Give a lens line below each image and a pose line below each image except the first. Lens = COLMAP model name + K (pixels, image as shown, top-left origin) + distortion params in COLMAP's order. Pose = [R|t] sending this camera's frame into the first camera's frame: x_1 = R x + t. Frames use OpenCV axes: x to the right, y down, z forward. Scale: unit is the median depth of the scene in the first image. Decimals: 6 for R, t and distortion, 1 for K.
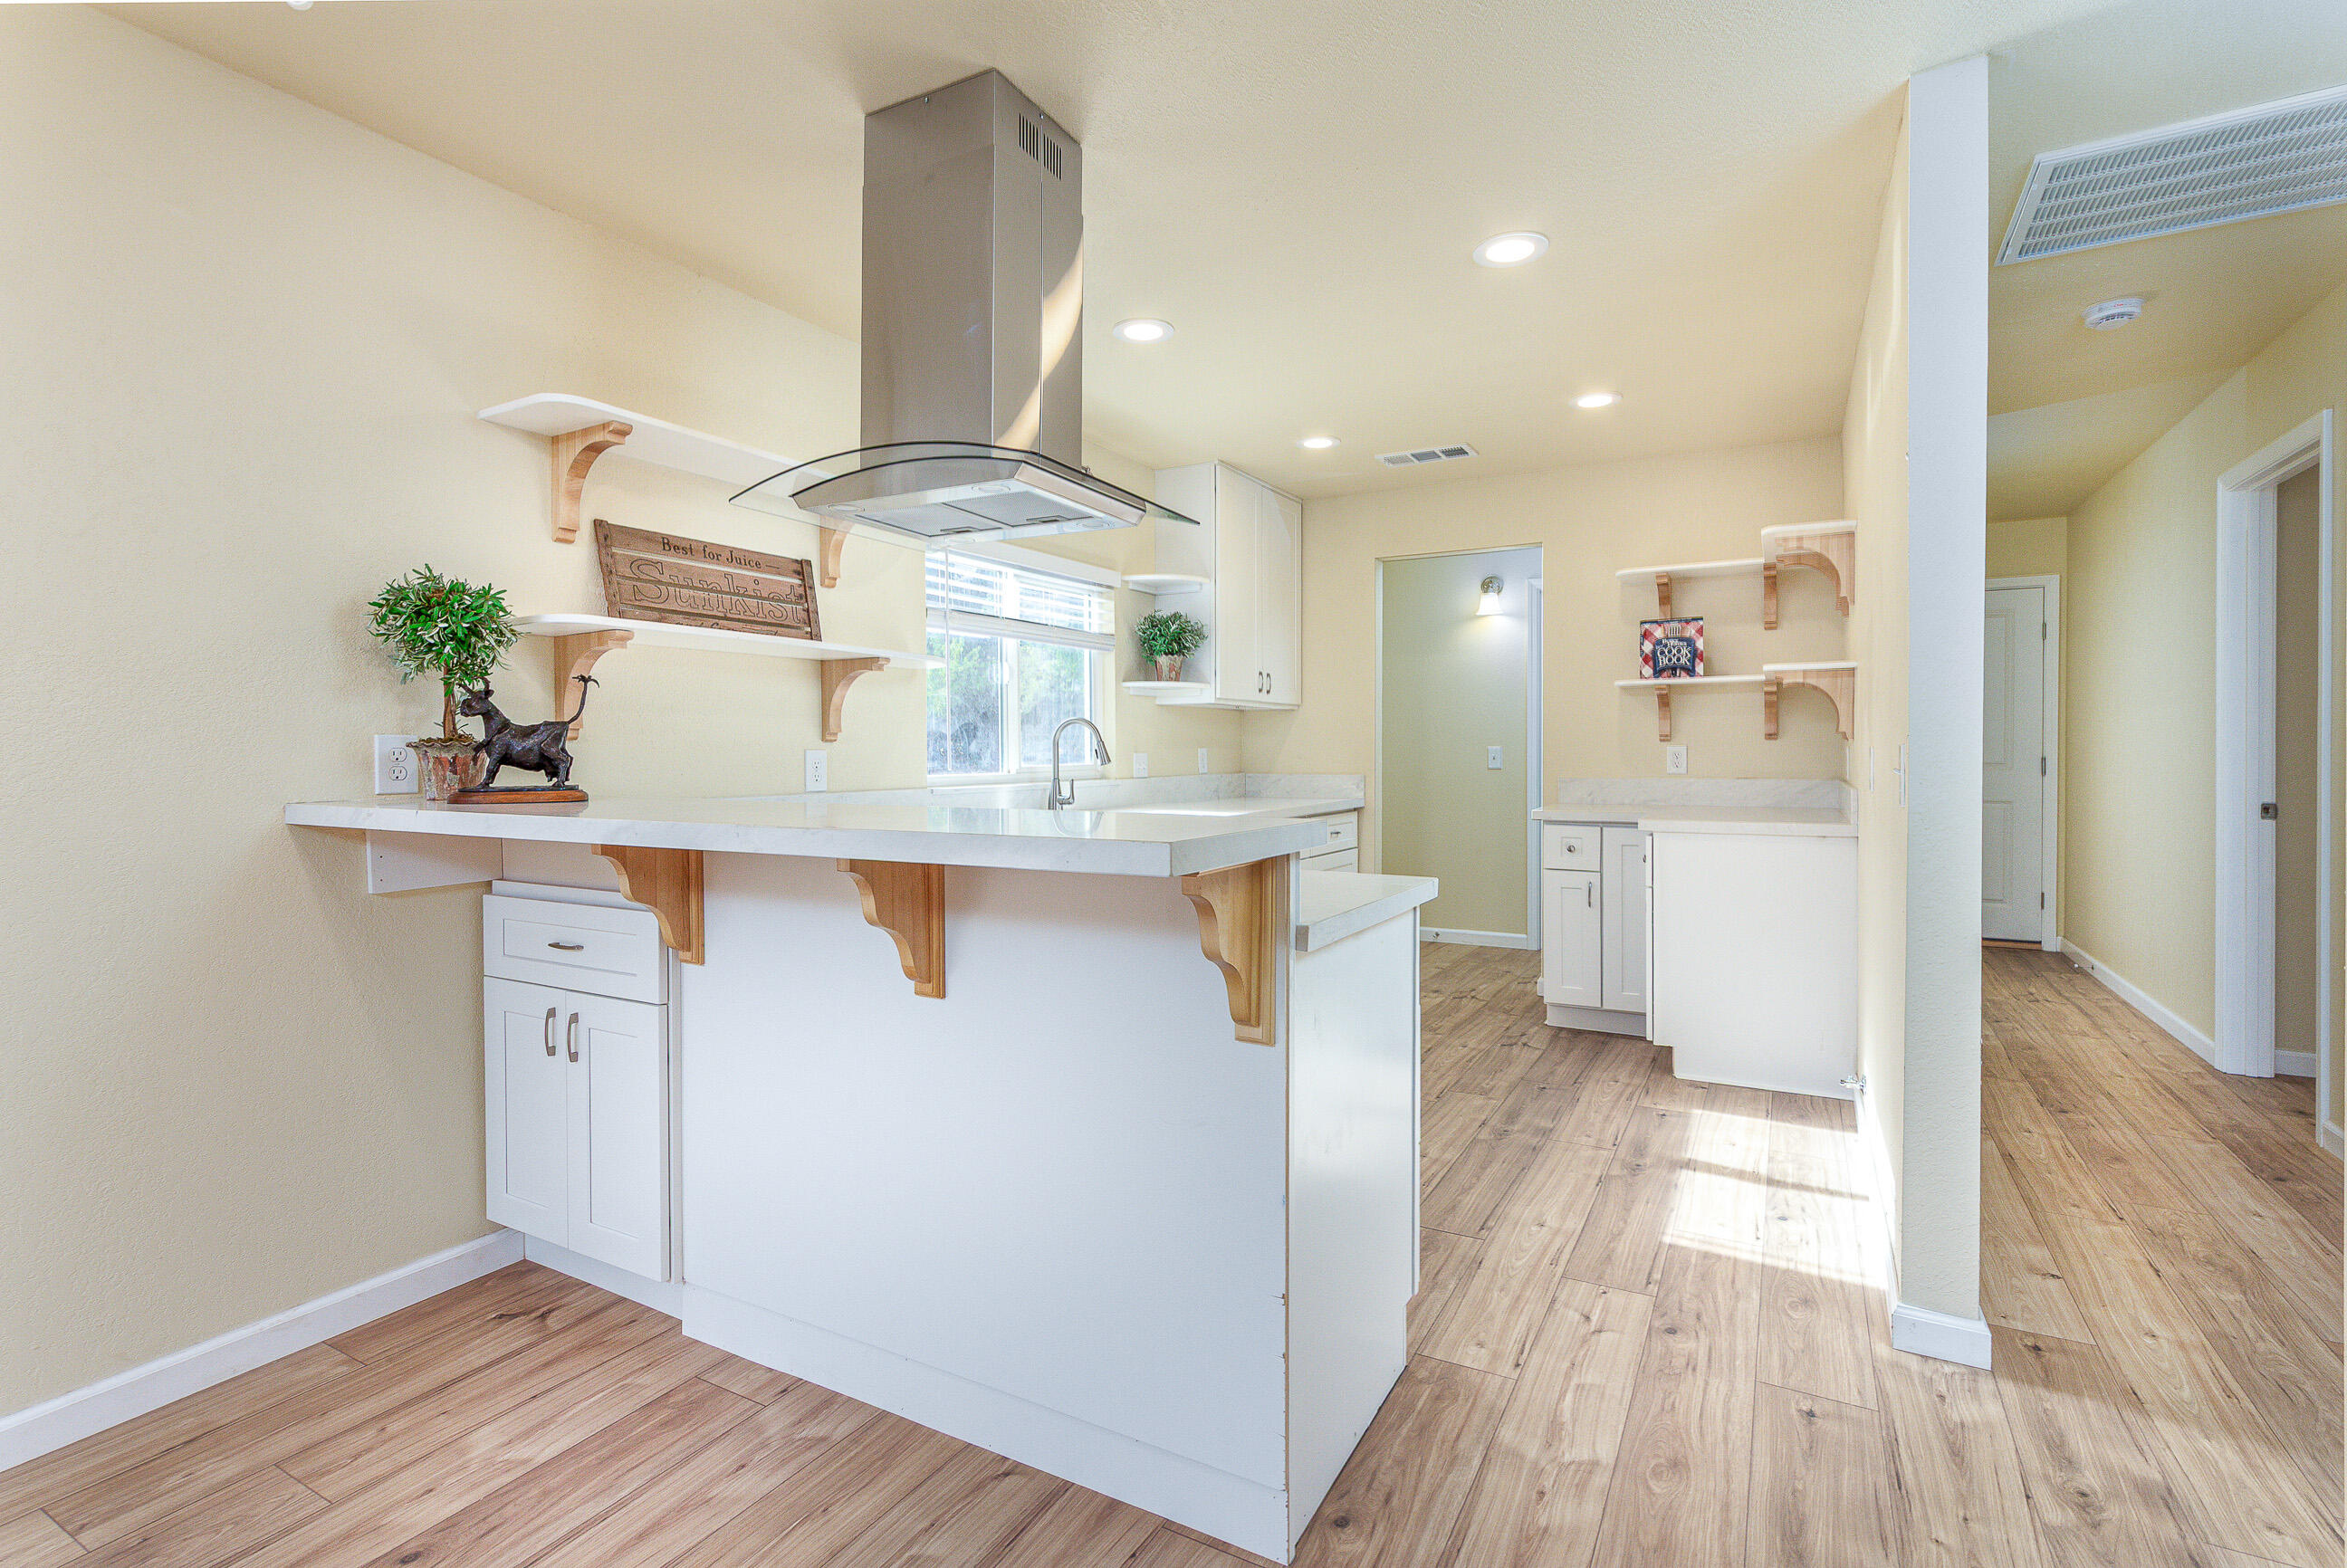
lens RADIAL K [[1082.9, 0, 1173.5], [0, 1082.9, 784.0], [0, 0, 1]] dist [0.002838, 0.000302]
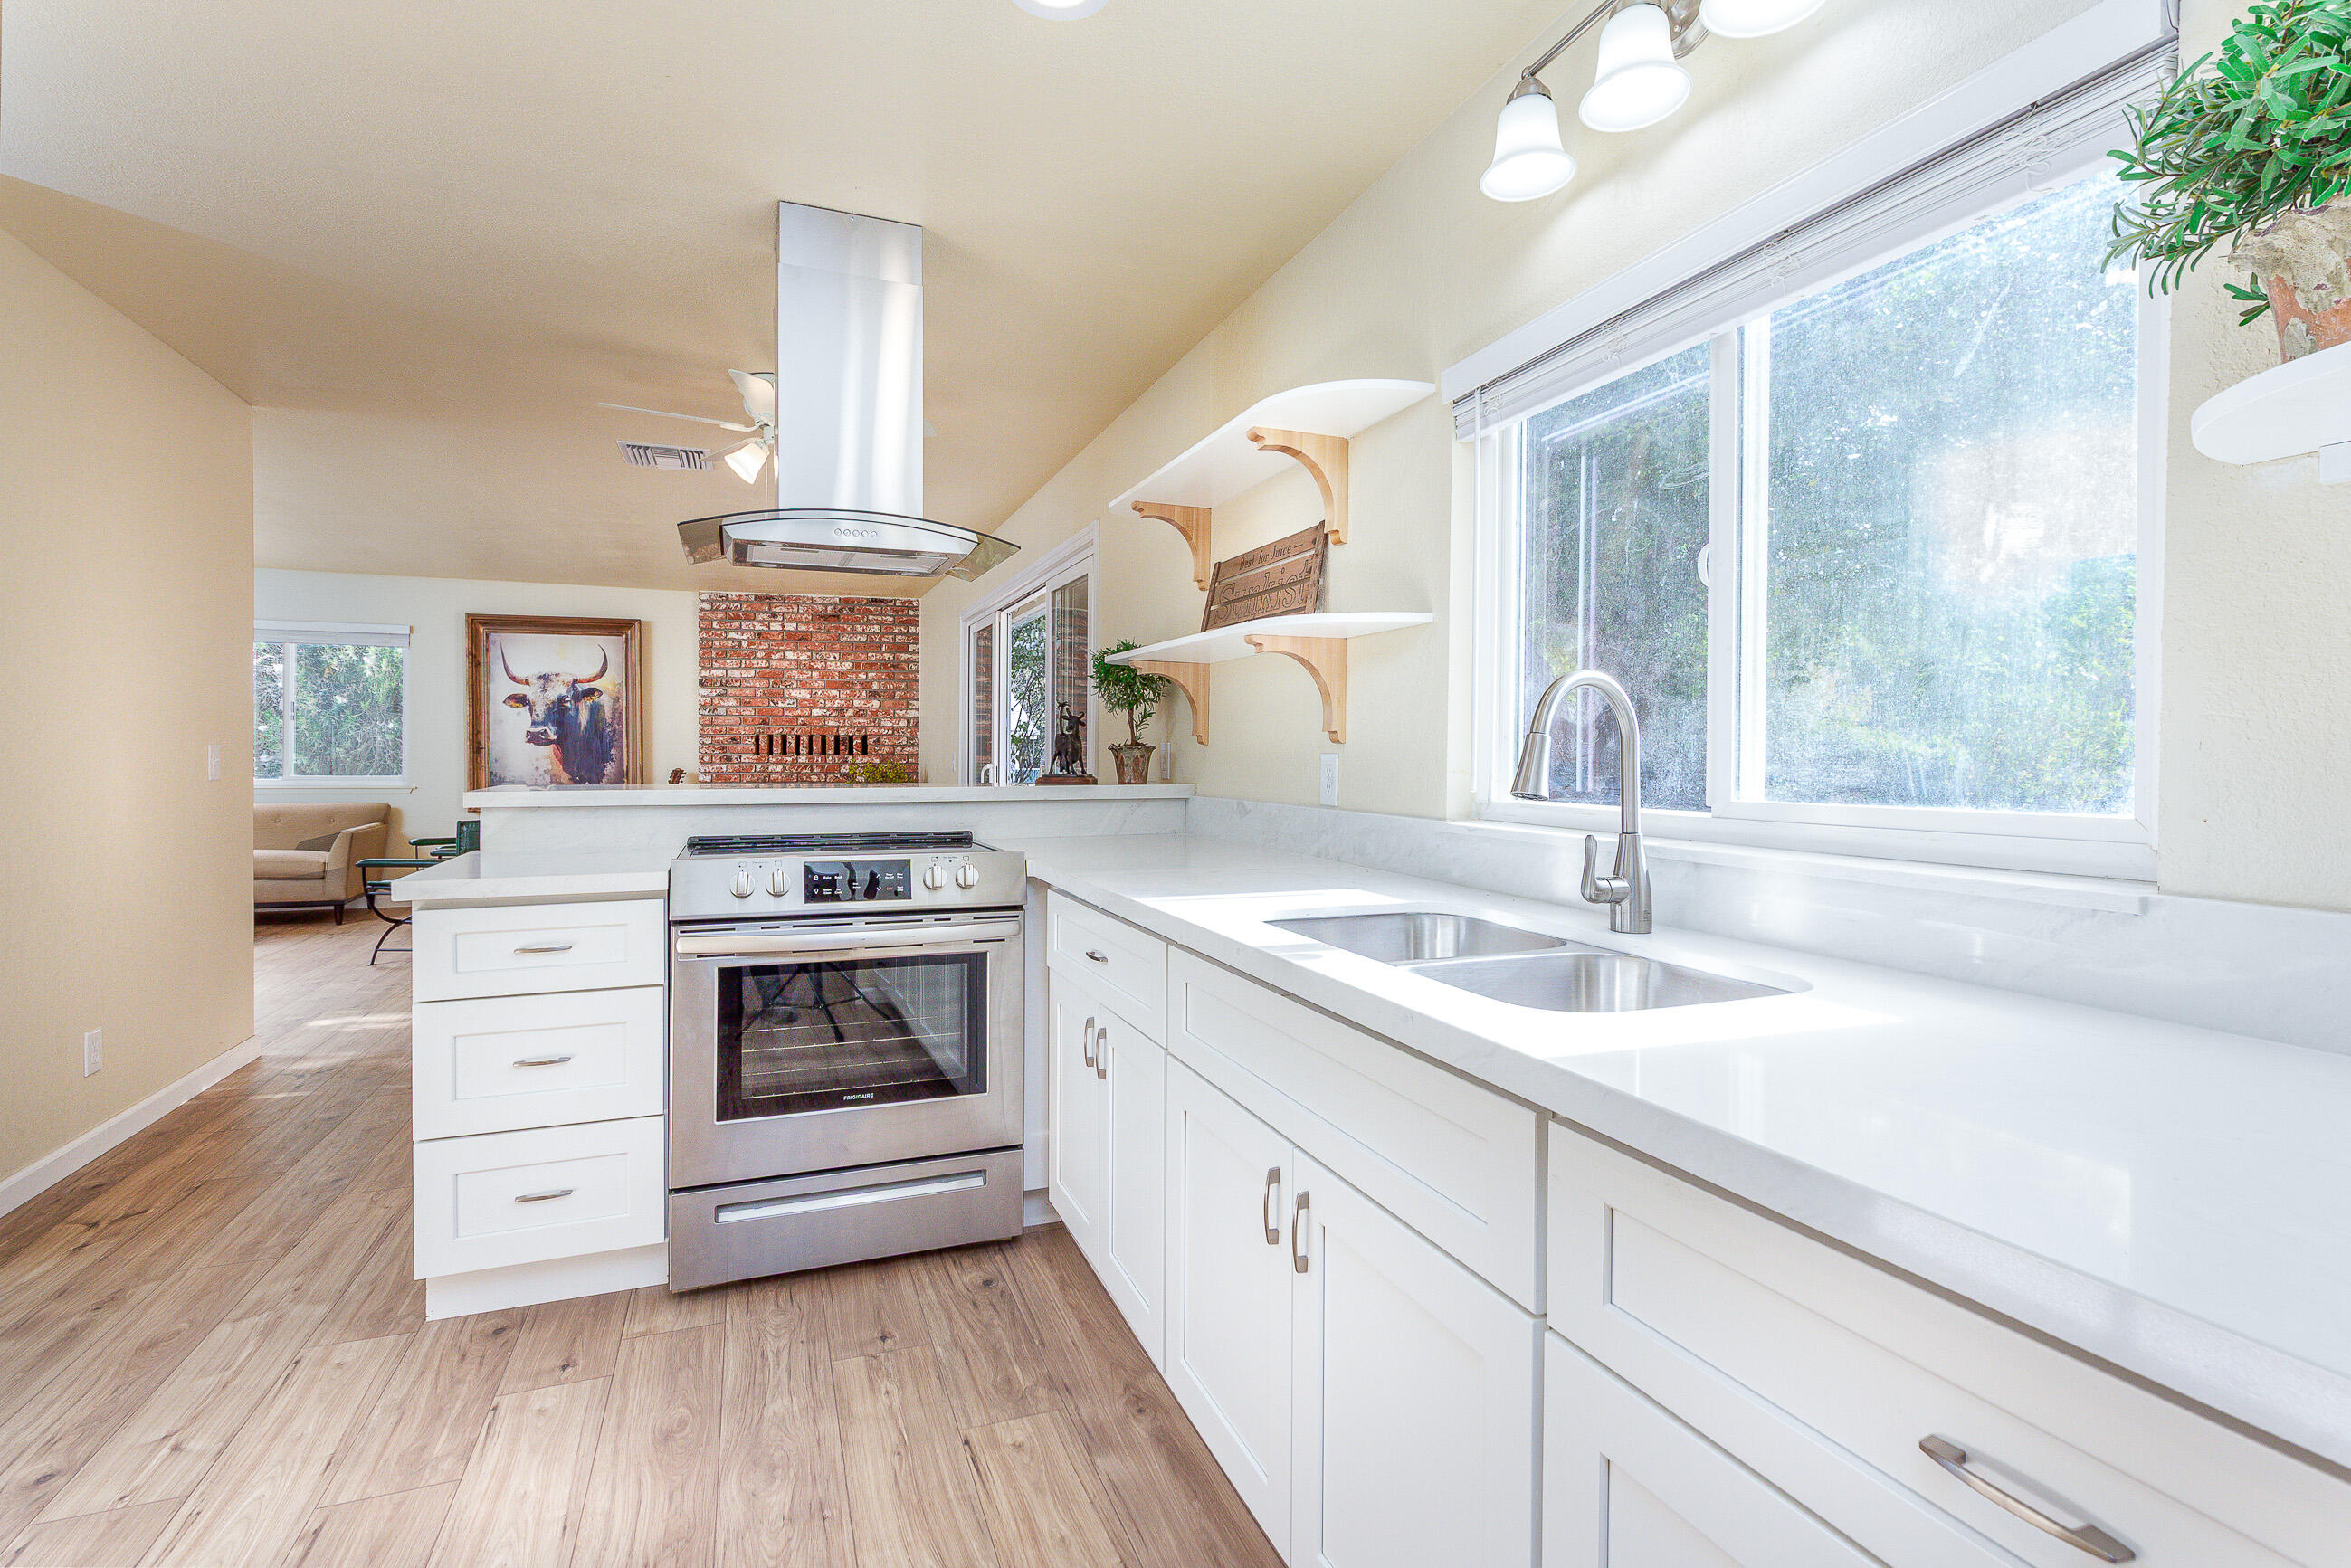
lens RADIAL K [[1084.8, 0, 1175.5], [0, 1084.8, 784.0], [0, 0, 1]] dist [0.002838, 0.000302]
pose [[-0.630525, 0.023419, -0.775816, 0.434168], [-0.025625, 0.998372, 0.050964, -0.056715], [0.775746, 0.052015, -0.628898, 1.695334]]
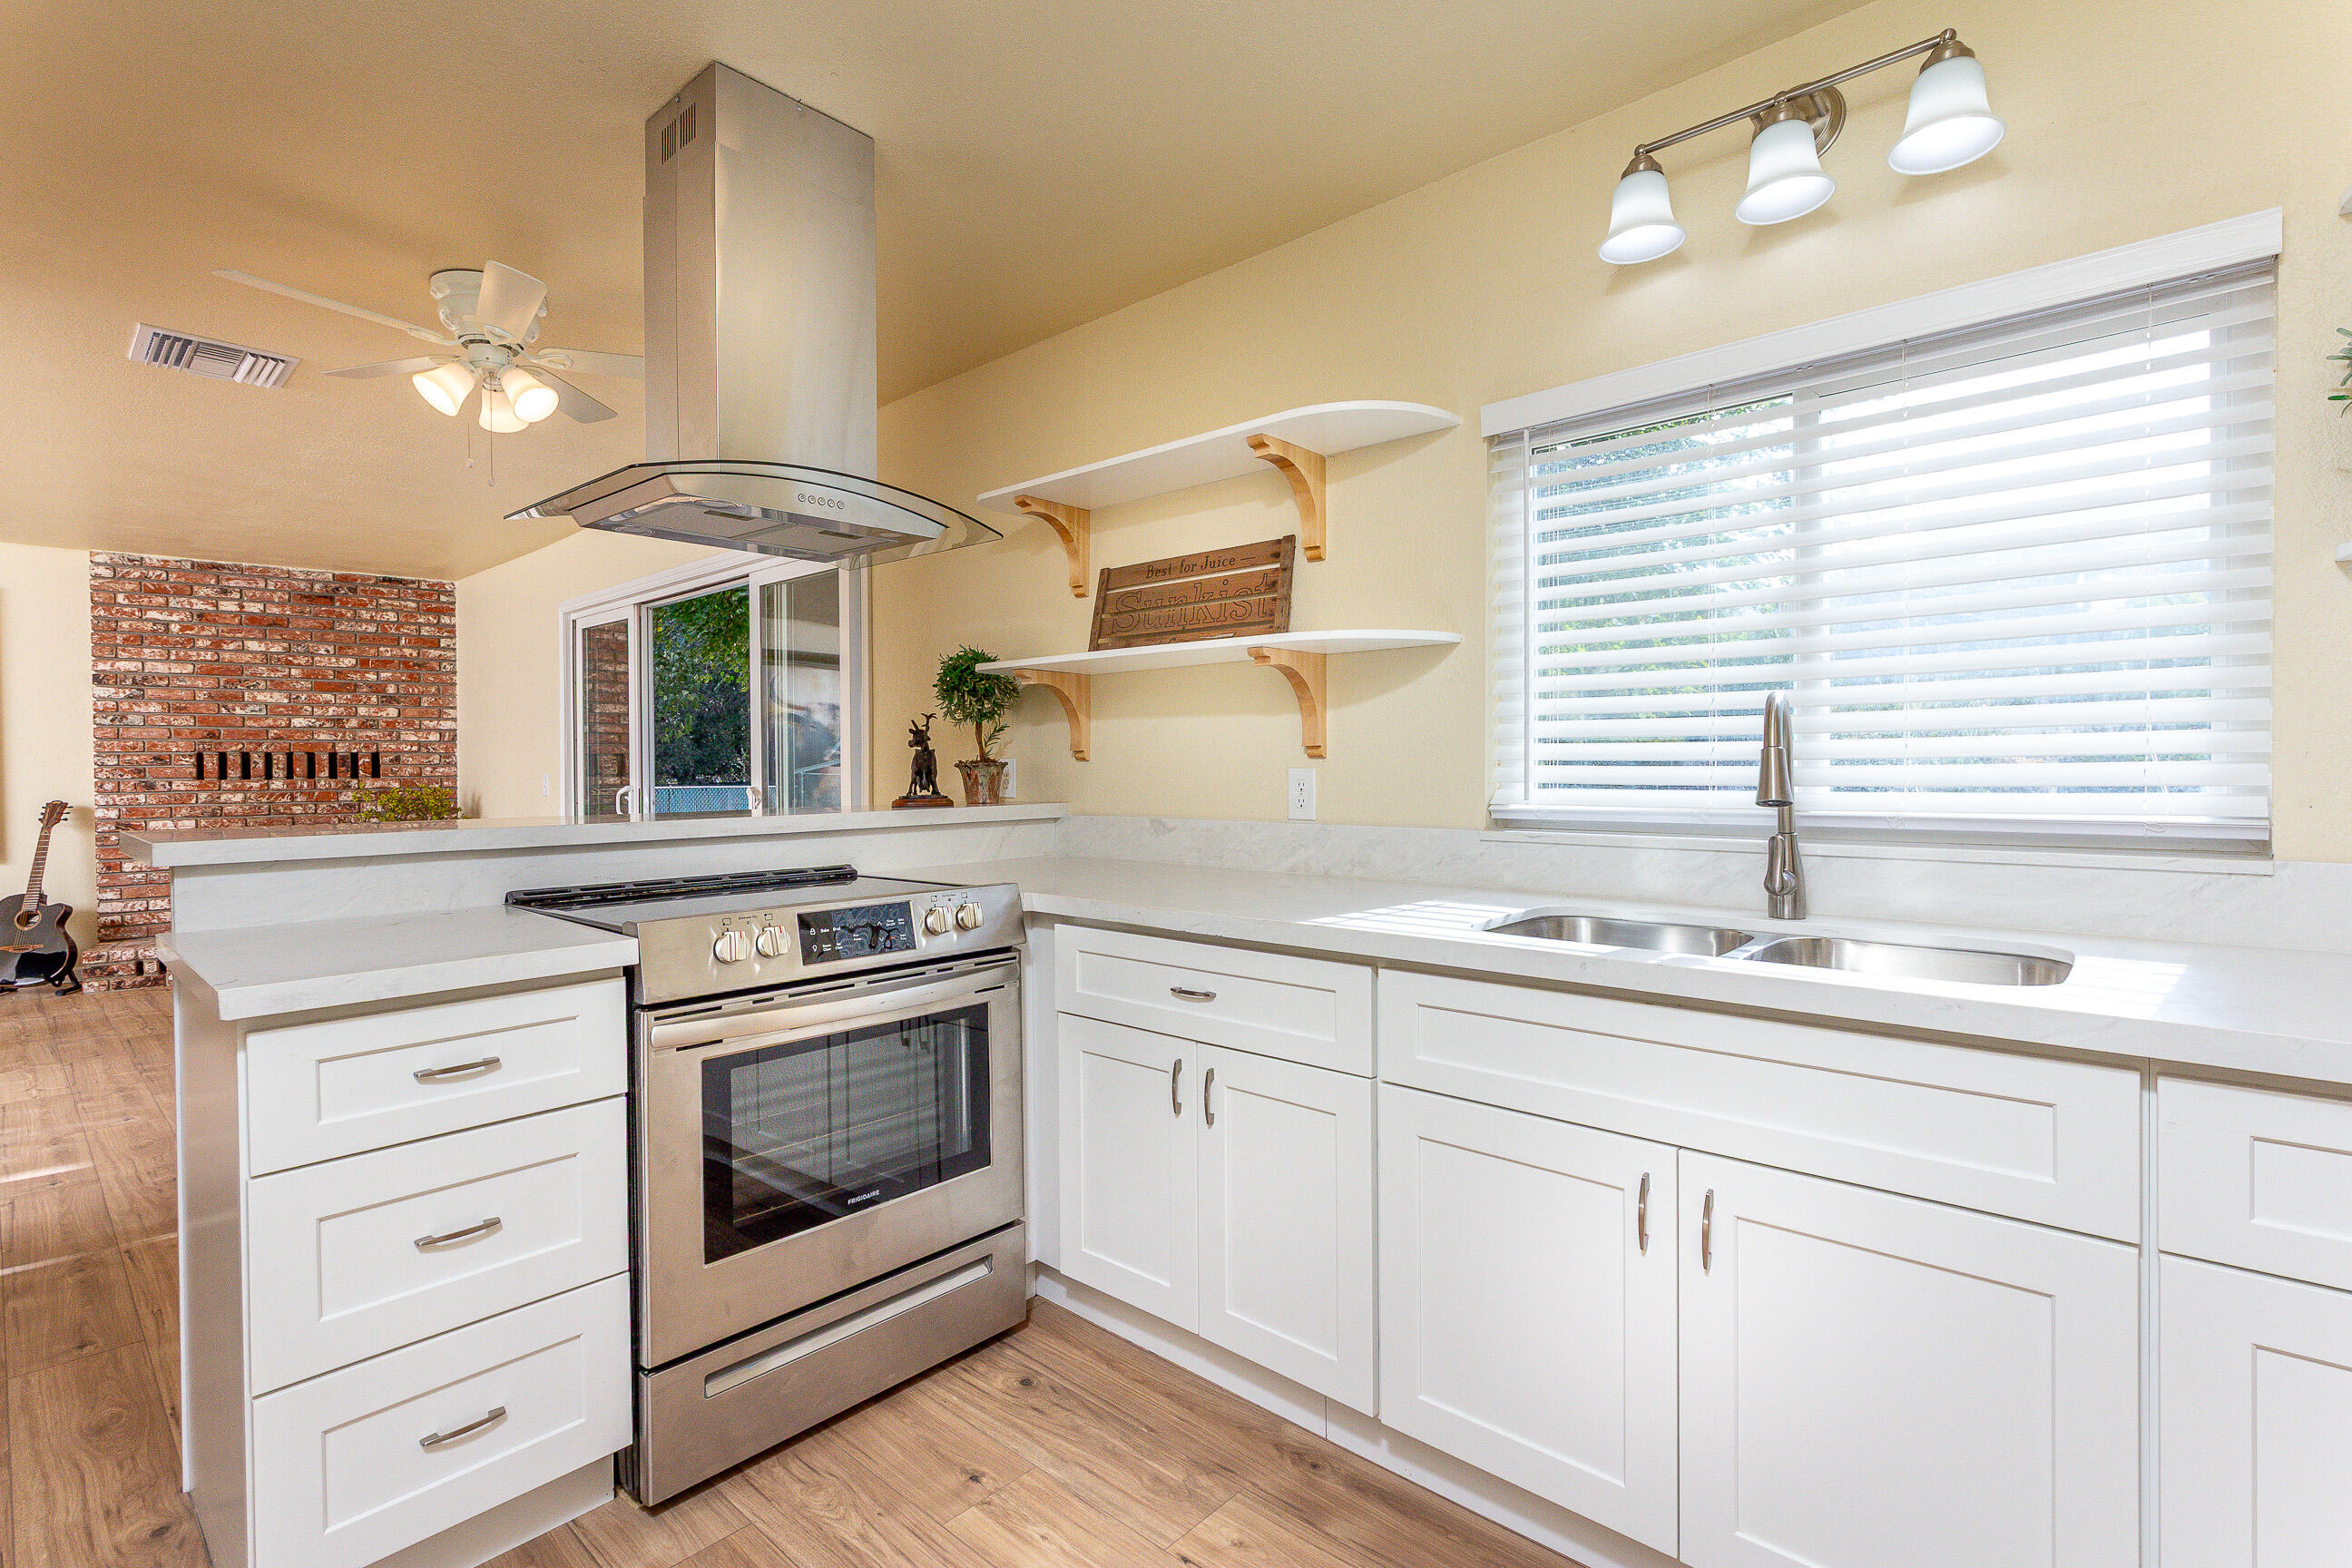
lens RADIAL K [[1079.2, 0, 1184.0], [0, 1079.2, 798.3], [0, 0, 1]] dist [-0.000919, 0.000390]
pose [[-0.209258, 0.033432, -0.977289, 0.562657], [-0.022564, 0.998984, 0.039006, -0.046756], [0.977600, 0.030213, -0.208291, 1.295872]]
